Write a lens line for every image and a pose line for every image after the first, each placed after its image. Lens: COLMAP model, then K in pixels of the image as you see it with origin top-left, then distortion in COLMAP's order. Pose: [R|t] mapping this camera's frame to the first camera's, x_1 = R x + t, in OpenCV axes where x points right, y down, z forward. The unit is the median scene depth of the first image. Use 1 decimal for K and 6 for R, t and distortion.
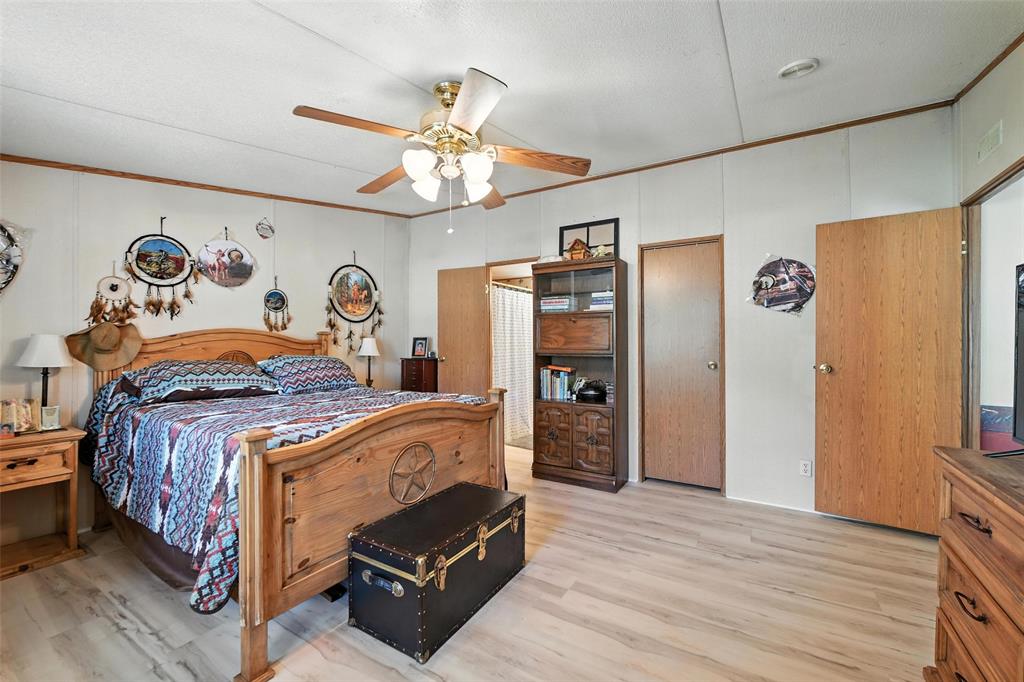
lens RADIAL K [[413.0, 0, 514.2], [0, 413.0, 341.3], [0, 0, 1]] dist [-0.011337, 0.000132]
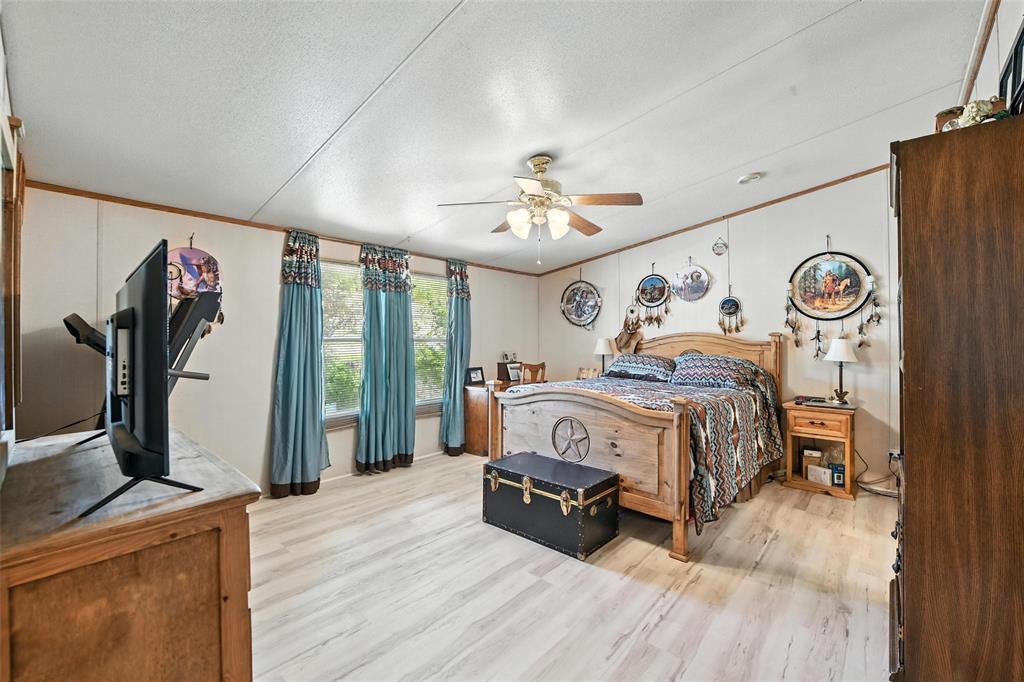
lens RADIAL K [[413.0, 0, 511.9], [0, 413.0, 337.3], [0, 0, 1]] dist [-0.011337, 0.000132]
pose [[-0.182608, -0.007824, -0.983155, 0.739559], [-0.003584, 0.999967, -0.007293, -0.003852], [0.983179, 0.002192, -0.182630, 0.697490]]
